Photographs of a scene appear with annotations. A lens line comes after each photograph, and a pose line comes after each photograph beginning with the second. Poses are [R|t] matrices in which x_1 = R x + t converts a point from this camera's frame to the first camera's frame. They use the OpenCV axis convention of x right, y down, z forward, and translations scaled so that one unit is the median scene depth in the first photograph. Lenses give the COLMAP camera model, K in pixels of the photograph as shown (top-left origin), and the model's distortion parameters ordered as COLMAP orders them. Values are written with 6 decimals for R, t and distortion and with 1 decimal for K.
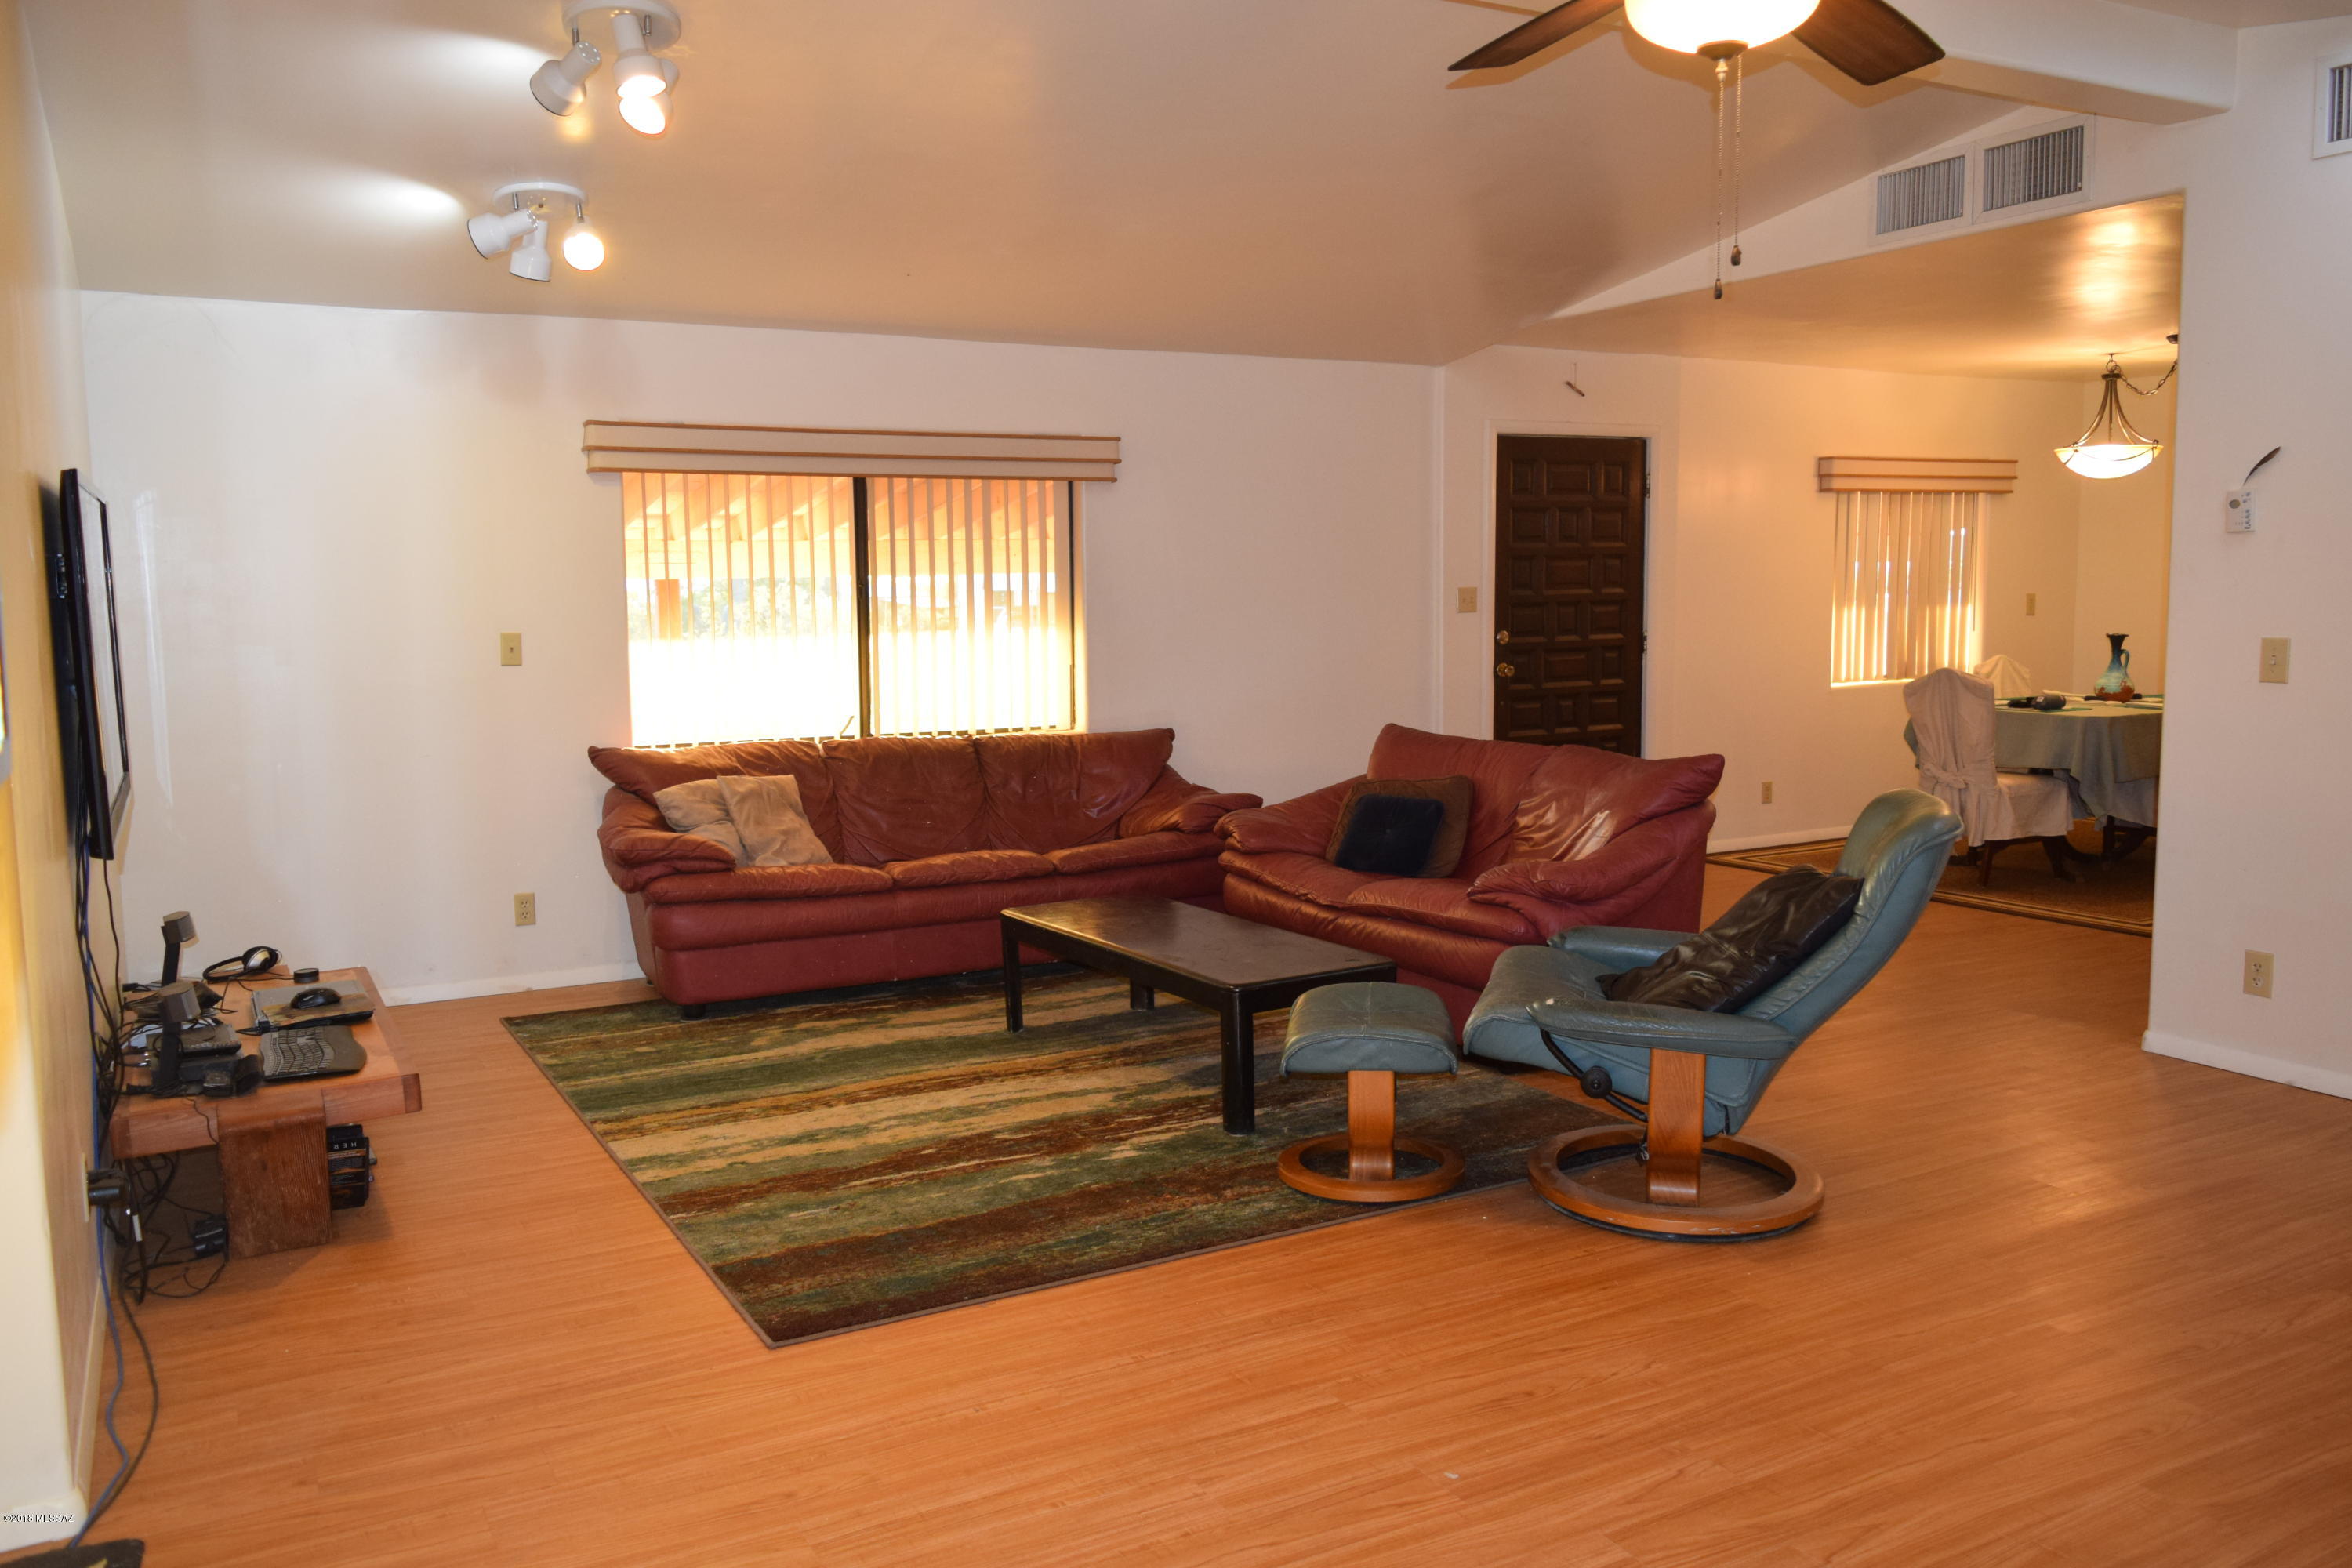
lens RADIAL K [[1824.3, 0, 1176.0], [0, 1824.3, 784.0], [0, 0, 1]] dist [-0.028485, 0.000626]
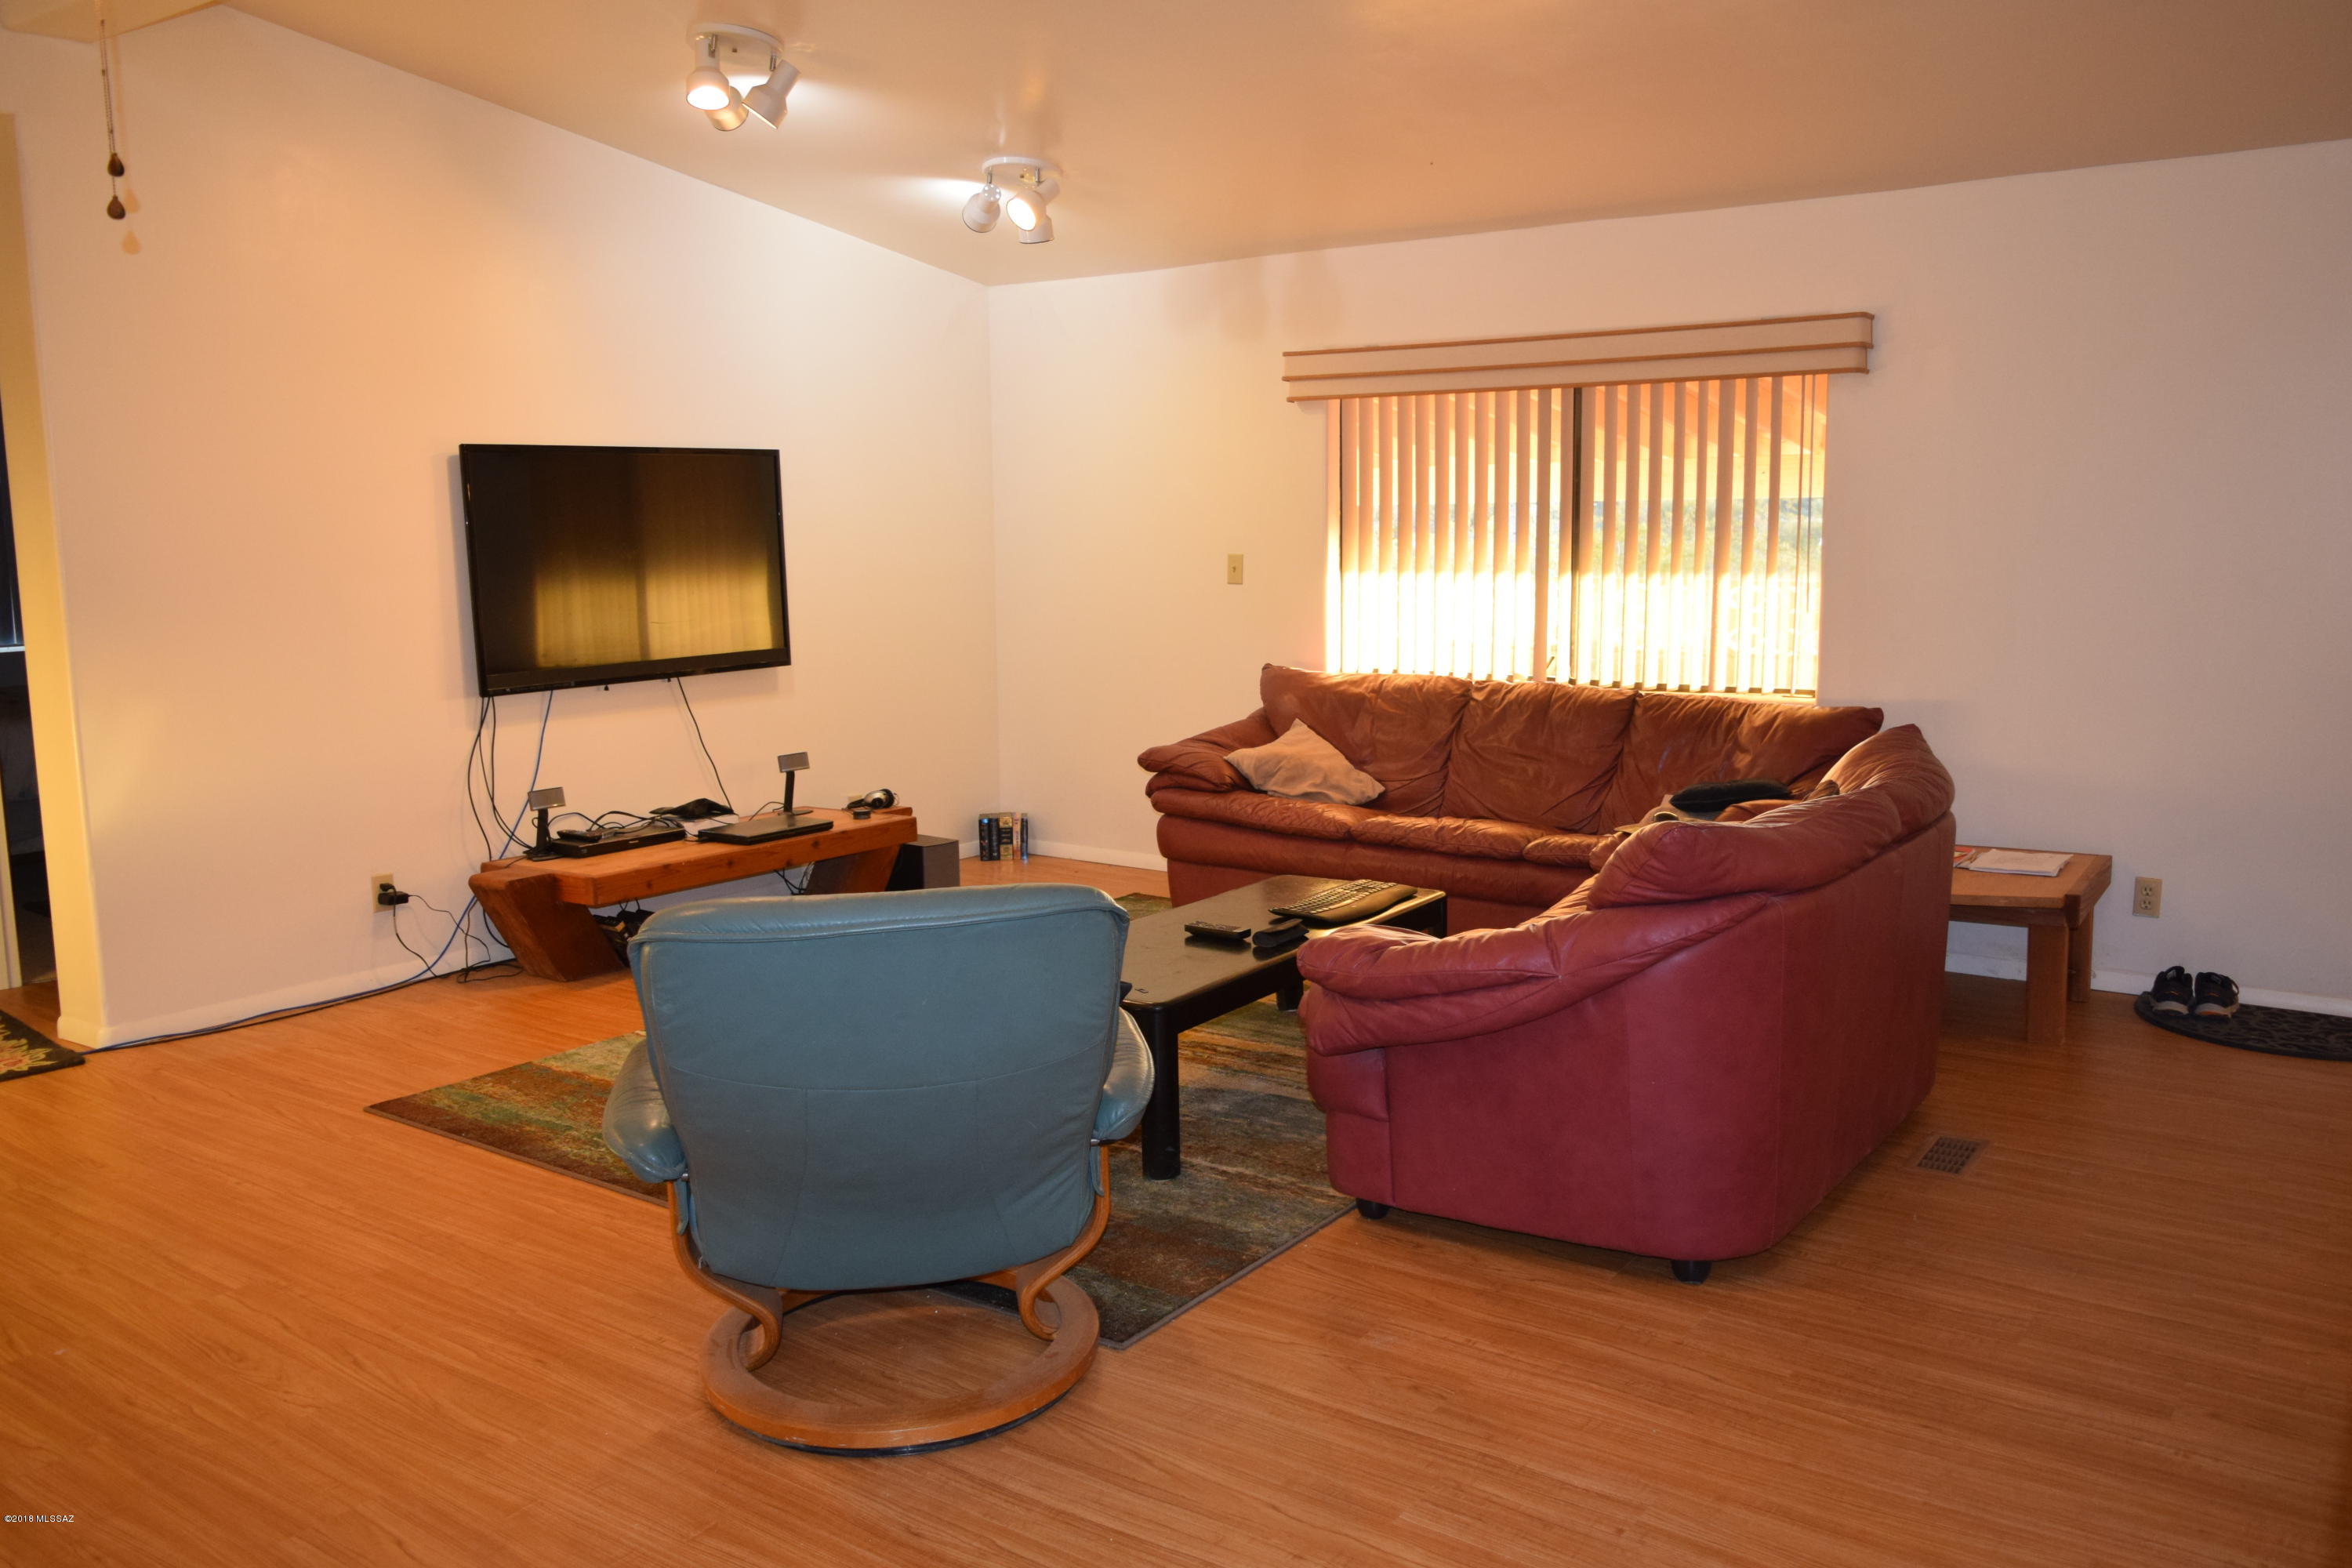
lens RADIAL K [[1825.6, 0, 1176.0], [0, 1825.6, 784.0], [0, 0, 1]] dist [0.012207, 0.000645]
pose [[0.421046, 0.143927, -0.895548, 0.604663], [-0.091313, 0.989040, 0.116022, -0.068253], [0.902431, 0.032925, 0.429574, 0.484219]]
